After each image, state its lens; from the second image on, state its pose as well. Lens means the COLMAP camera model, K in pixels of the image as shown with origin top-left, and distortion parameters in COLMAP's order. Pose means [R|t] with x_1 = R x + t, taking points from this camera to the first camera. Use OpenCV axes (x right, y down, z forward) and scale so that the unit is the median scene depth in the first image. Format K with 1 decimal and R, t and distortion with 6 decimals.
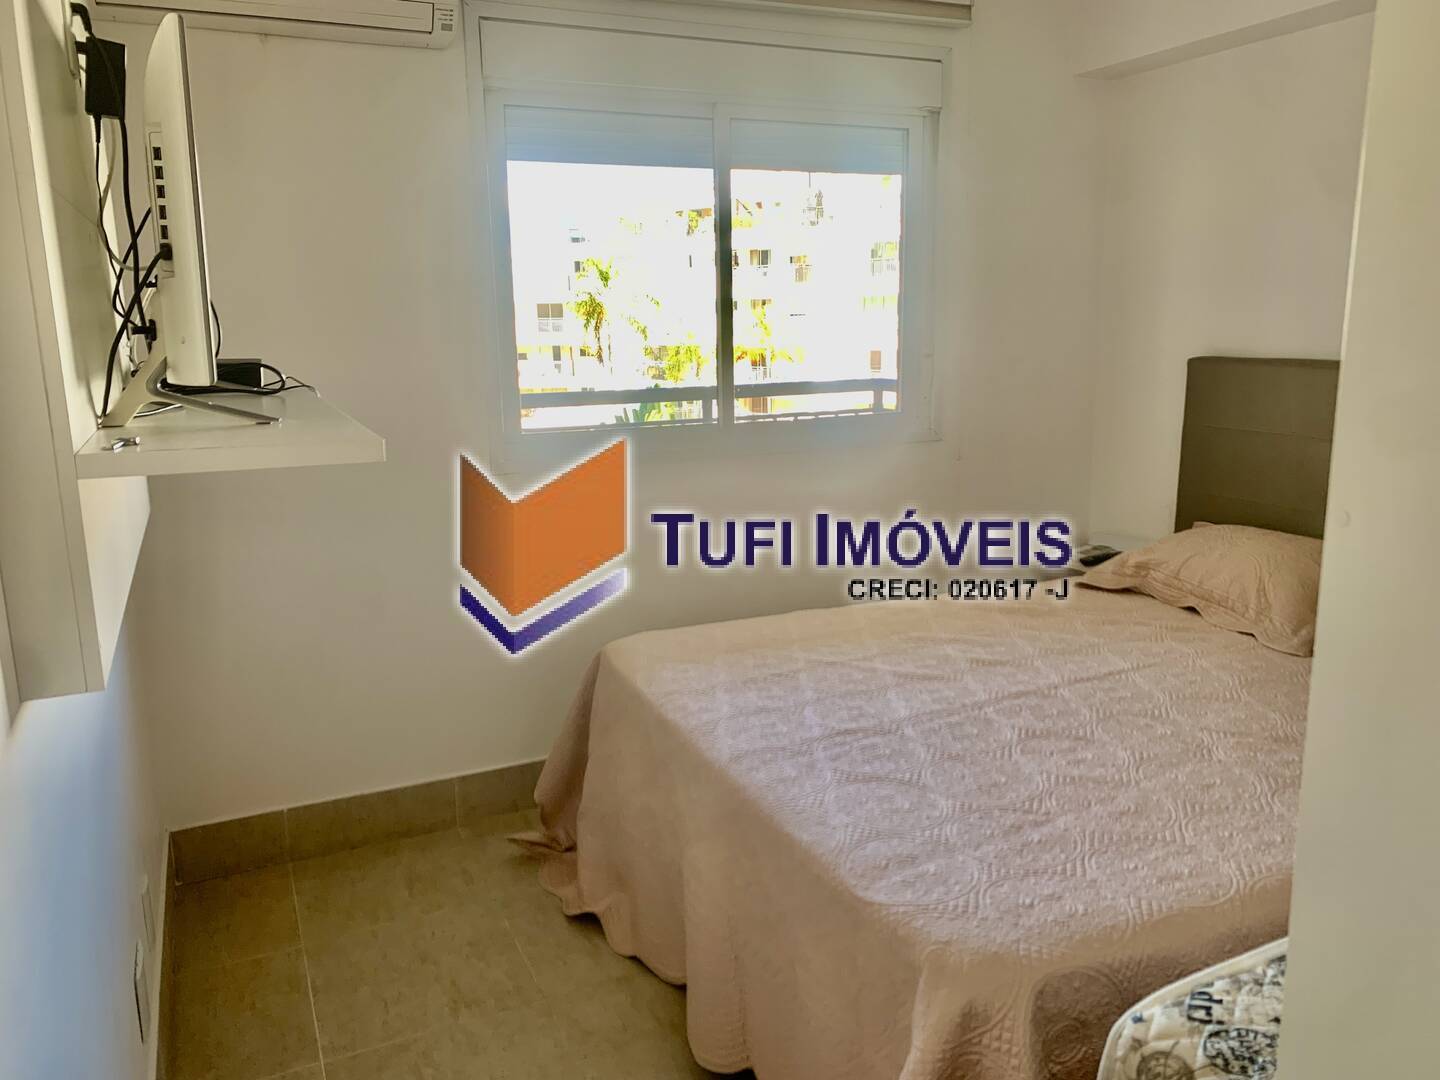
lens RADIAL K [[1102.8, 0, 737.9], [0, 1102.8, 536.0], [0, 0, 1]] dist [0.017145, -0.012968]
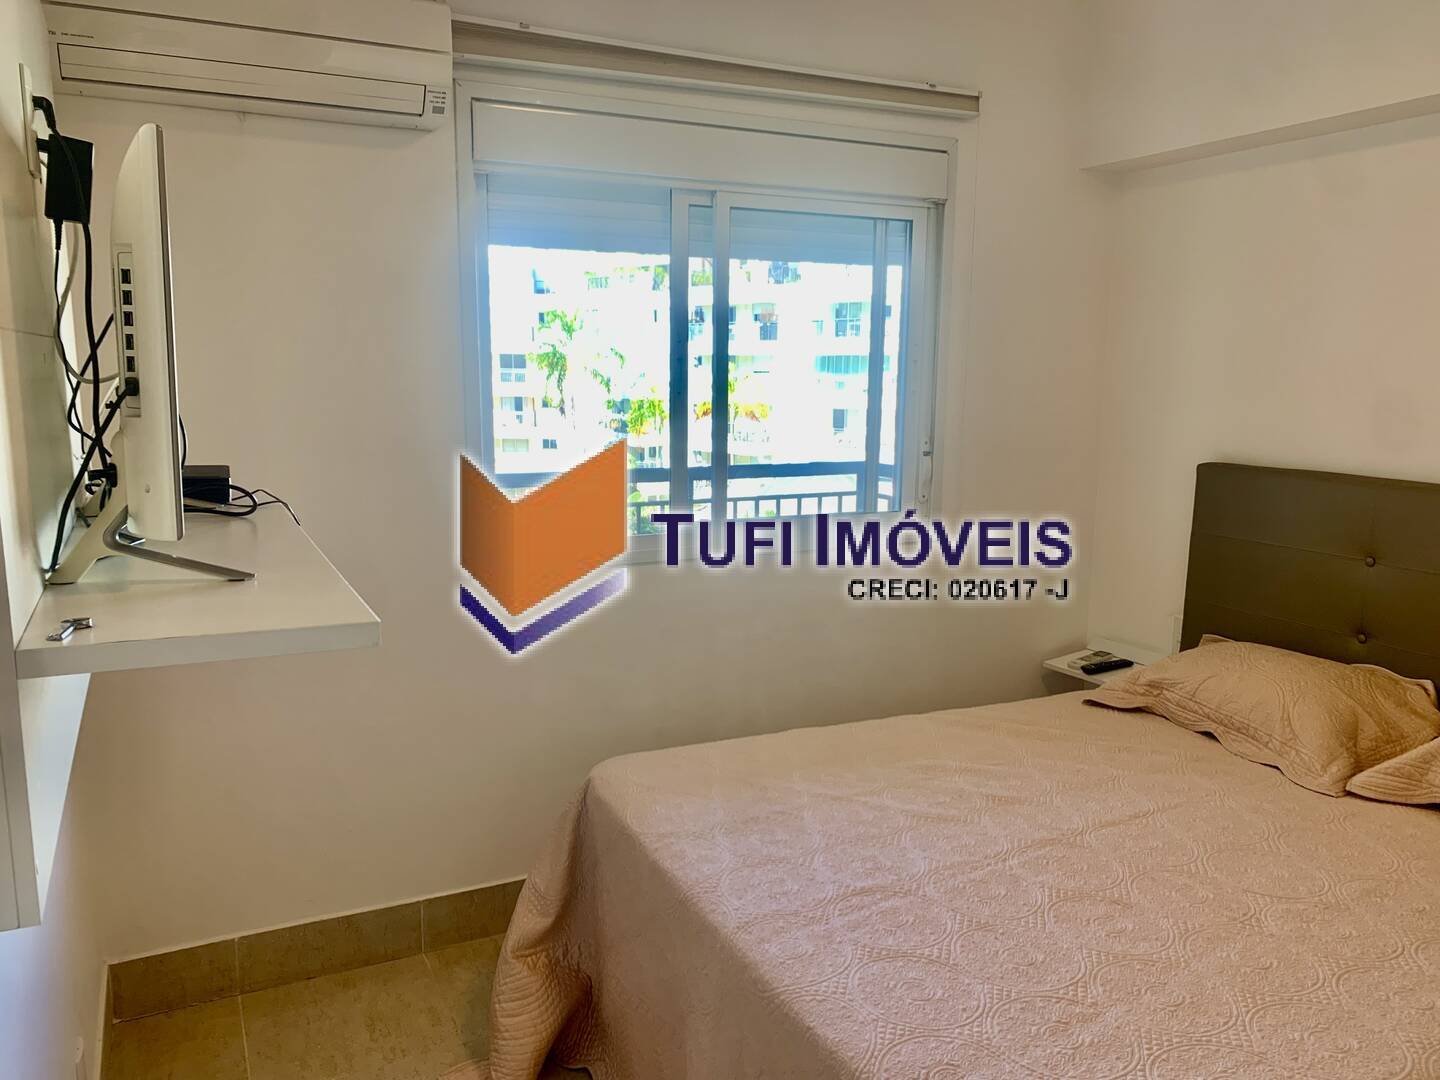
lens RADIAL K [[1104.9, 0, 722.8], [0, 1104.9, 549.9], [0, 0, 1]] dist [0.005288, 0.000907]
pose [[0.999489, 0.019405, 0.025412, -0.039991], [-0.018560, 0.999280, -0.033083, -0.062558], [-0.026036, 0.032595, 0.999129, 0.068290]]
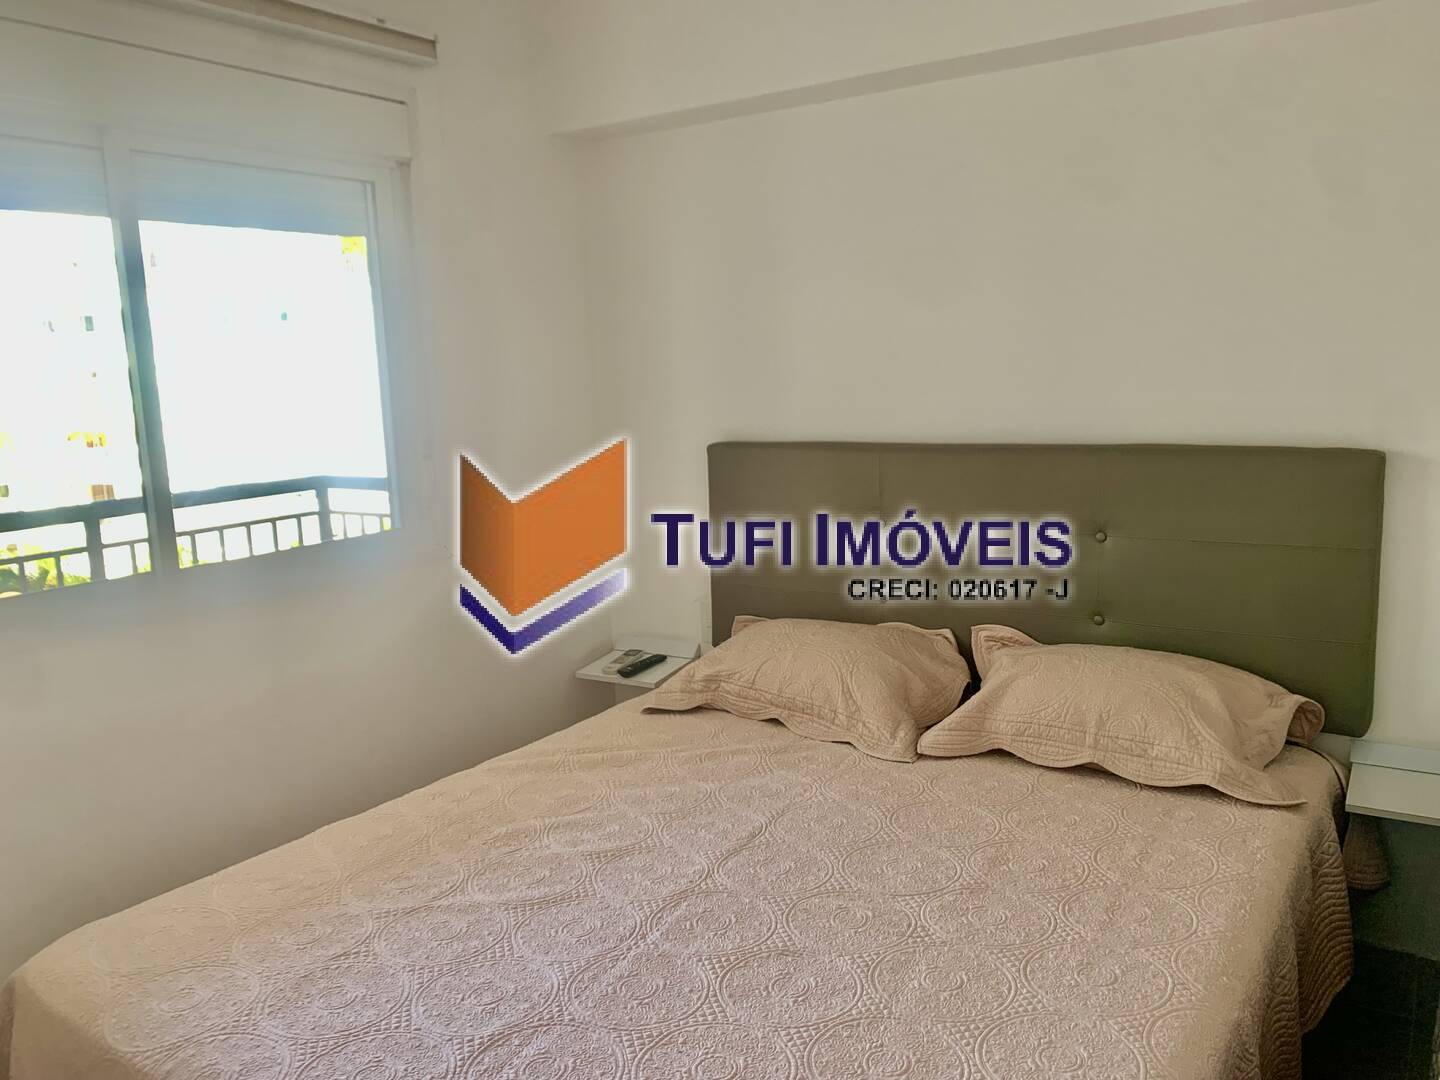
lens RADIAL K [[1105.8, 0, 724.8], [0, 1105.8, 520.6], [0, 0, 1]] dist [0.012095, -0.007849]
pose [[0.854759, -0.093785, 0.510481, -0.085558], [0.126825, 0.991465, -0.030207, -0.088642], [-0.503291, 0.090561, 0.859358, 0.268257]]
